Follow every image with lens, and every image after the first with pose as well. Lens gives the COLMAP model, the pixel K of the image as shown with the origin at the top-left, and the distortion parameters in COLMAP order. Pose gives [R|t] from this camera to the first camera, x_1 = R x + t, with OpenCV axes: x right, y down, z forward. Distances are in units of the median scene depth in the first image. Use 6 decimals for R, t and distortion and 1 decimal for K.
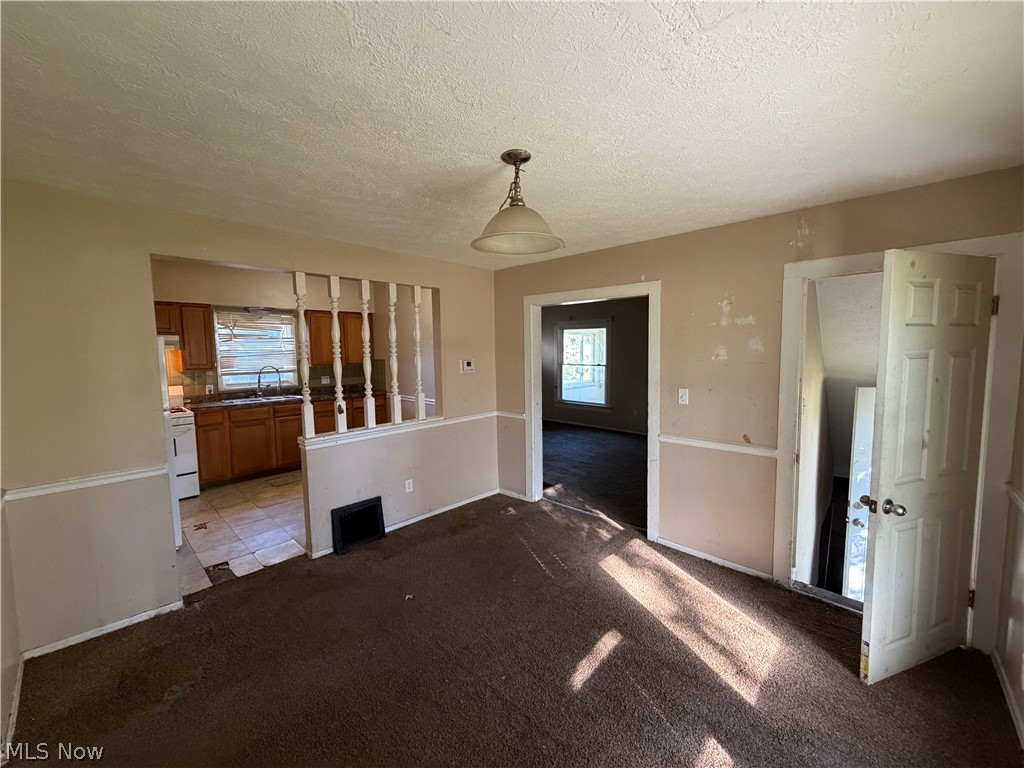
lens RADIAL K [[403.2, 0, 512.0], [0, 403.2, 384.0], [0, 0, 1]] dist [-0.001093, -0.000101]
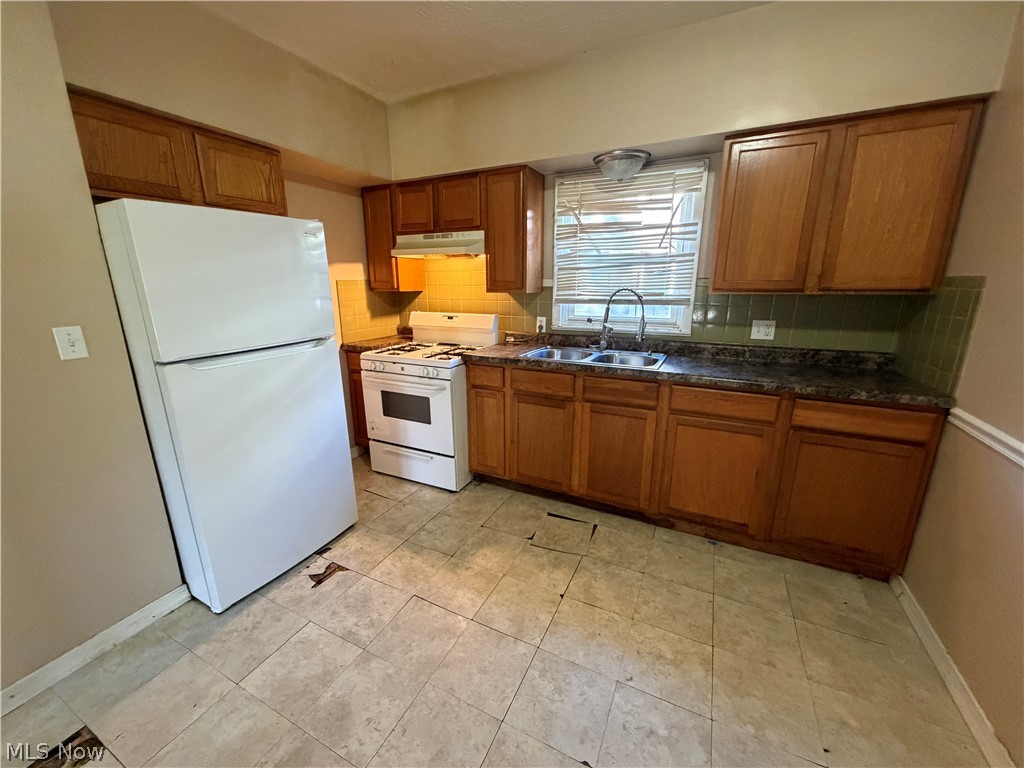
lens RADIAL K [[403.2, 0, 512.0], [0, 403.2, 384.0], [0, 0, 1]] dist [-0.001093, -0.000101]
pose [[0.284058, 0.243626, -0.927339, -0.177648], [-0.078621, 0.969841, 0.230709, -0.036292], [0.955578, 0.007374, 0.294646, 0.777967]]
